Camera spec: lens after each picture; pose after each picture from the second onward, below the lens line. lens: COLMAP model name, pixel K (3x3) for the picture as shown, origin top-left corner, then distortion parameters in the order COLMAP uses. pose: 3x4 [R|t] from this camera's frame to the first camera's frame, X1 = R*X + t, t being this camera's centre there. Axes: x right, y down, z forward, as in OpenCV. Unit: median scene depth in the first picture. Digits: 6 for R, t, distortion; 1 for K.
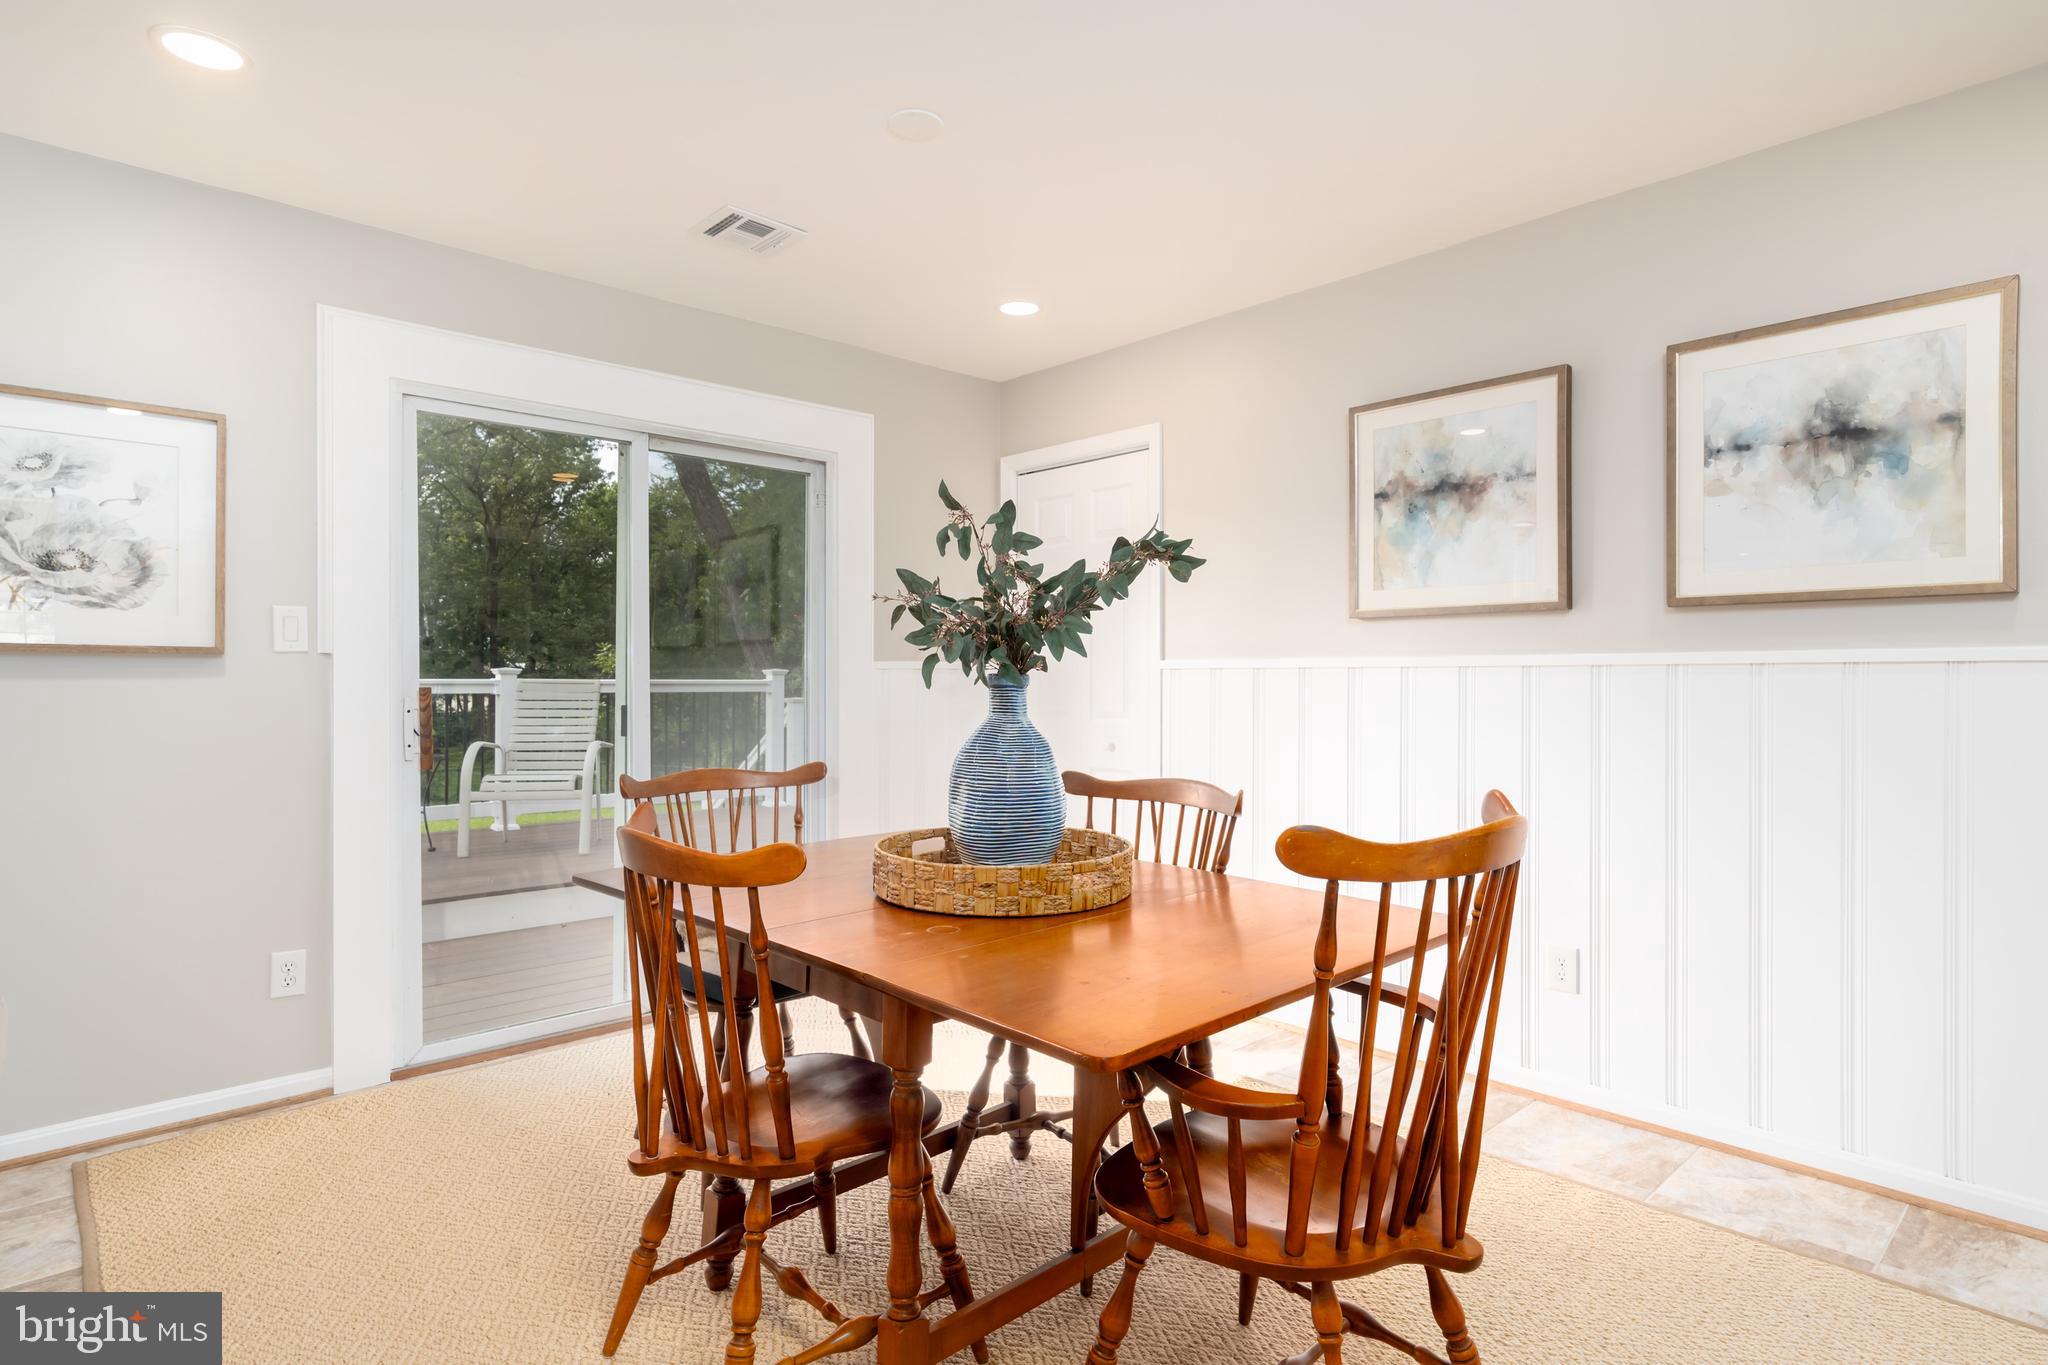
lens RADIAL K [[1075.4, 0, 1012.2], [0, 1075.4, 687.3], [0, 0, 1]] dist [-0.007846, 0.000950]
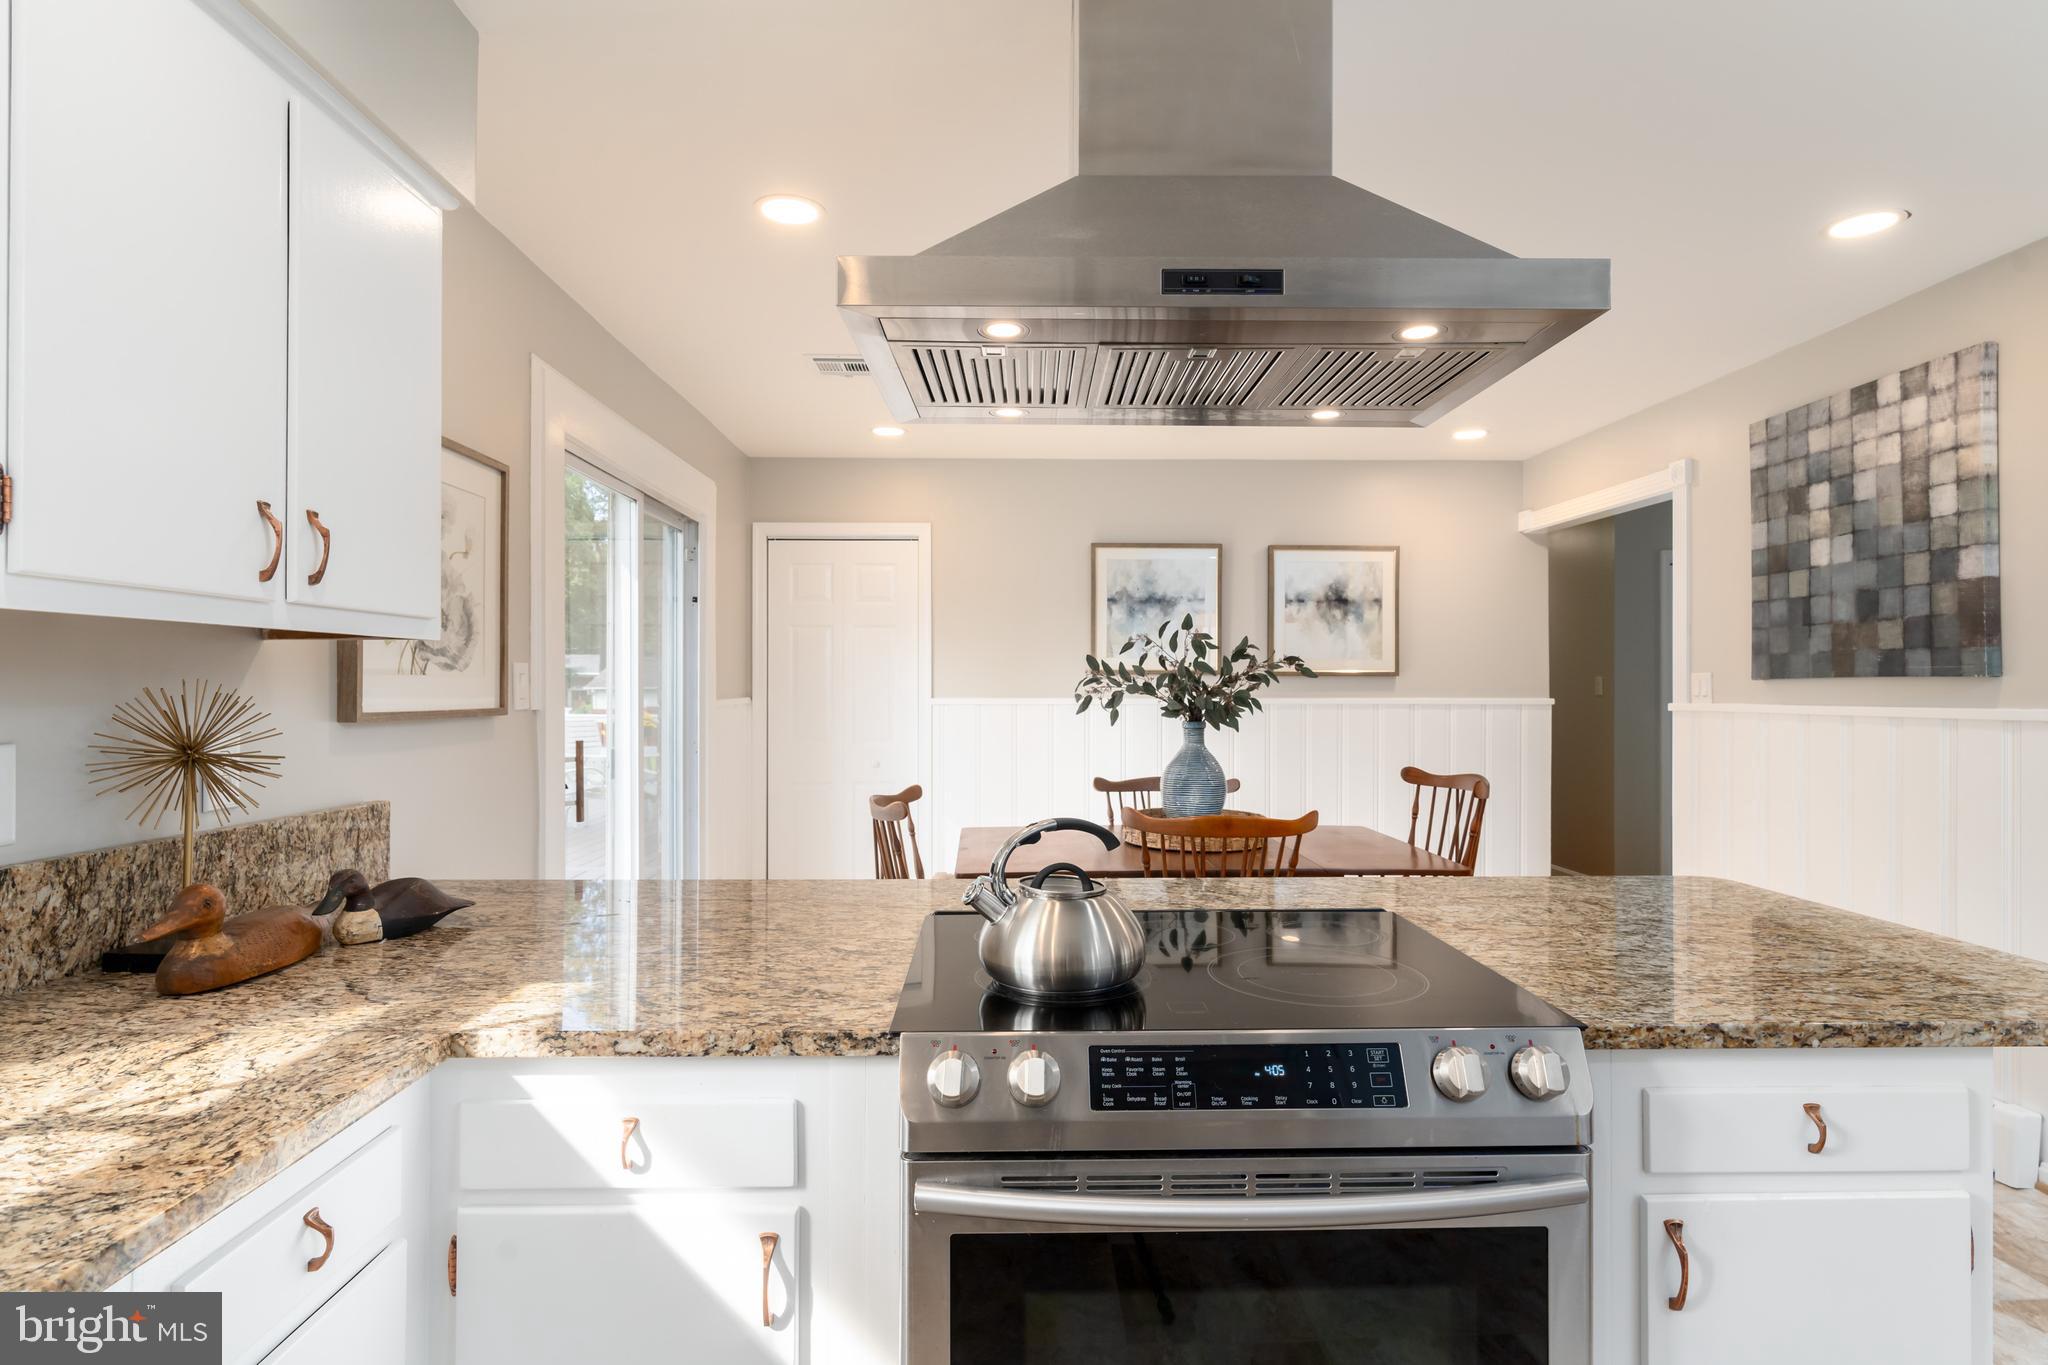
lens RADIAL K [[1075.4, 0, 1021.6], [0, 1075.4, 675.8], [0, 0, 1]] dist [-0.007846, 0.000950]
pose [[0.662296, 0.004473, 0.749229, -1.212866], [0.007107, 0.999900, -0.012252, -0.053966], [-0.749208, 0.013439, 0.662198, 0.020510]]
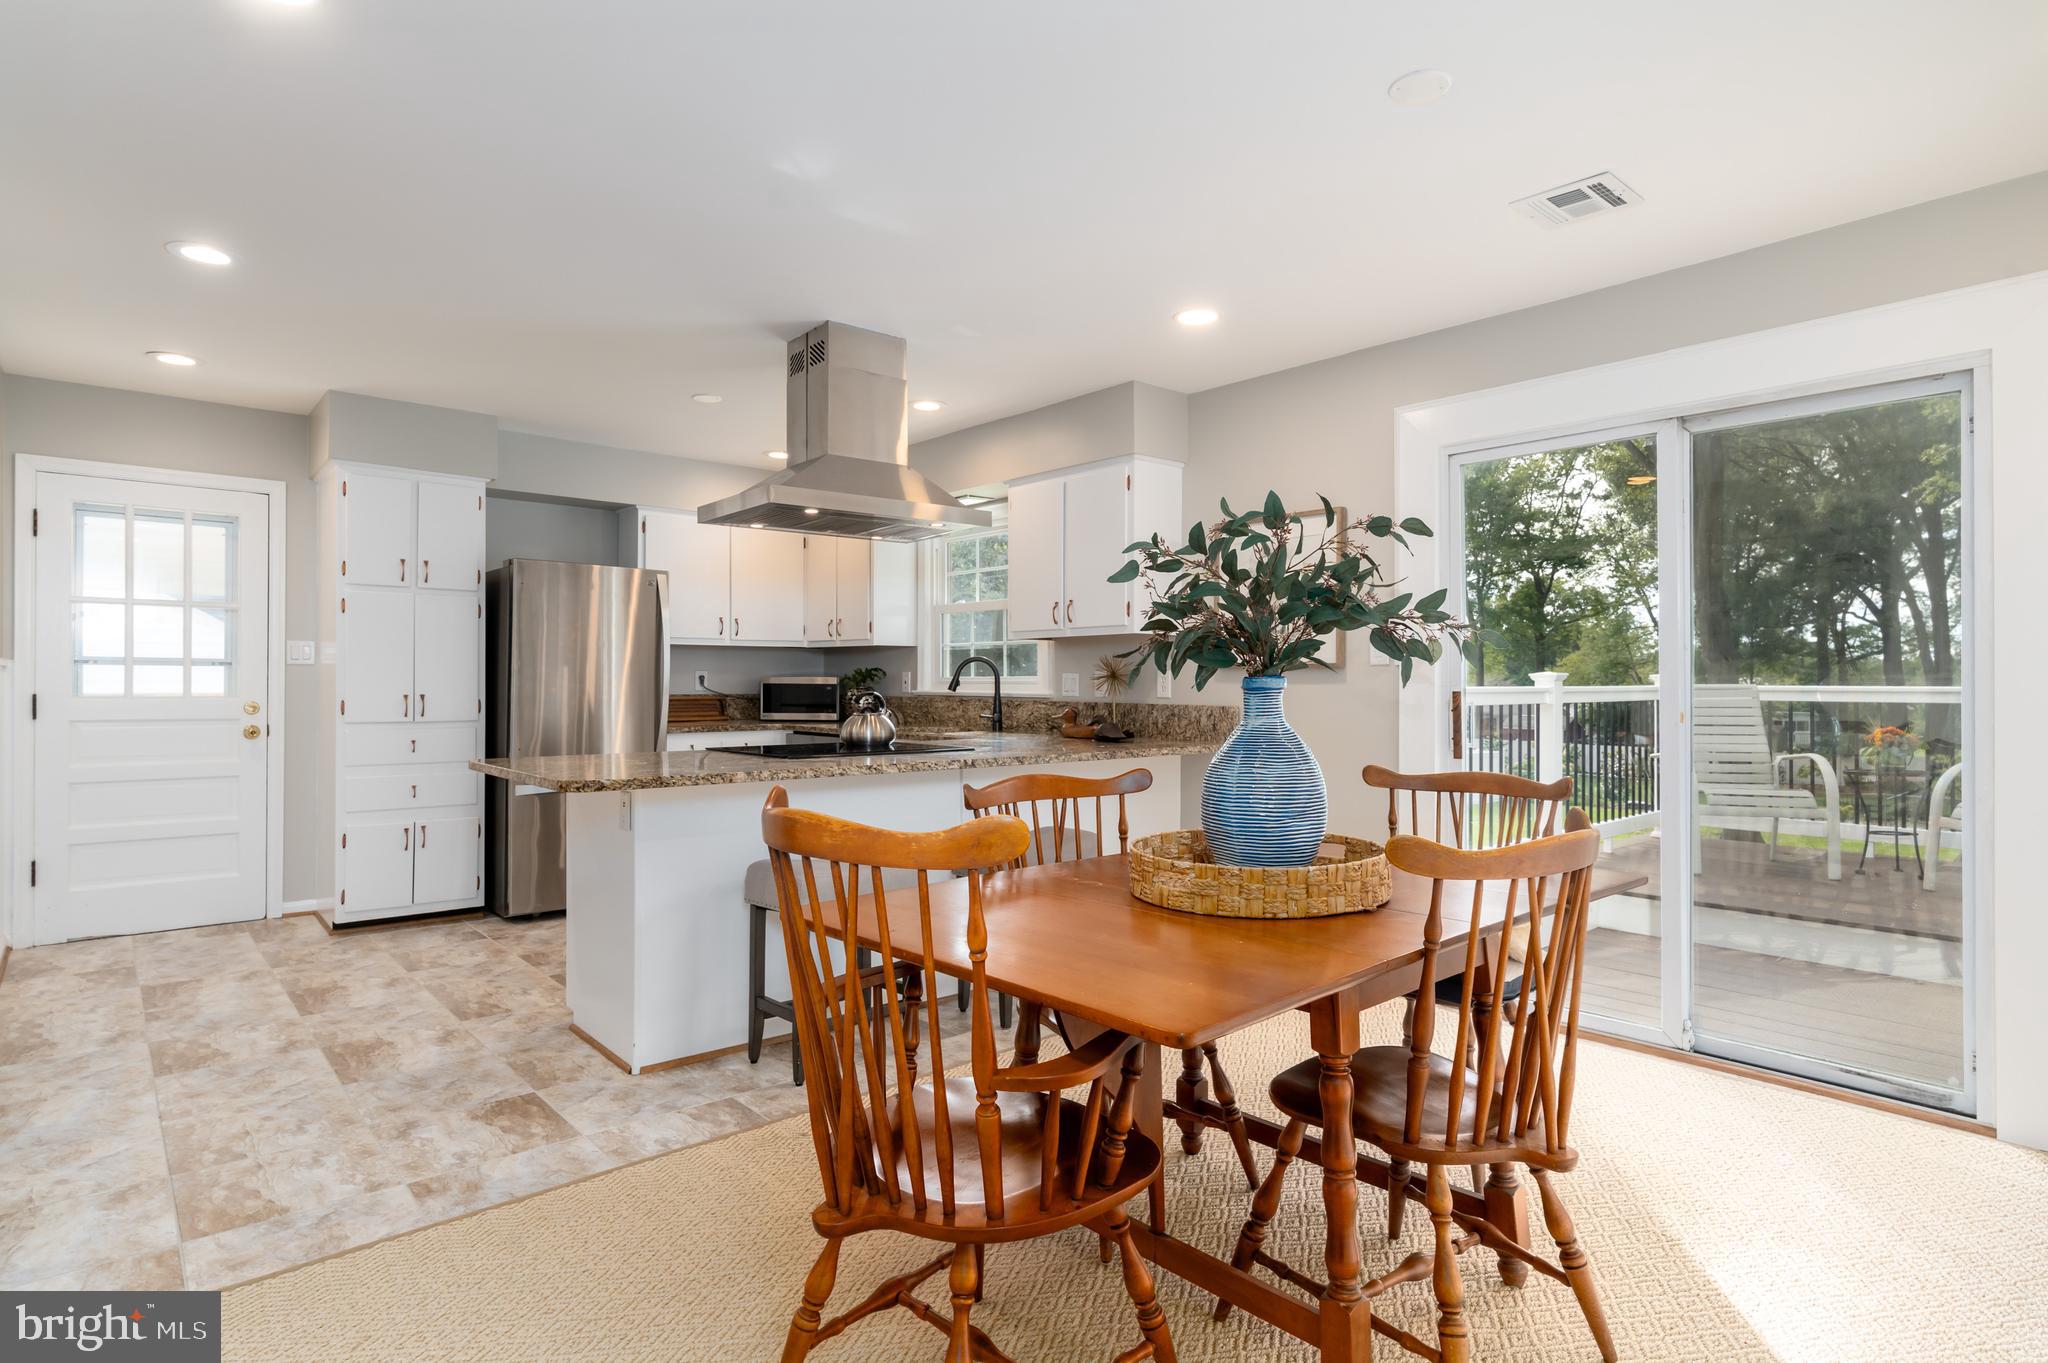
lens RADIAL K [[1075.4, 0, 1057.0], [0, 1075.4, 670.2], [0, 0, 1]] dist [-0.007846, 0.000950]
pose [[0.010939, -0.011697, -0.999872, 0.794283], [-0.008901, 0.999891, -0.011795, -0.007040], [0.999901, 0.009029, 0.010834, 0.618756]]
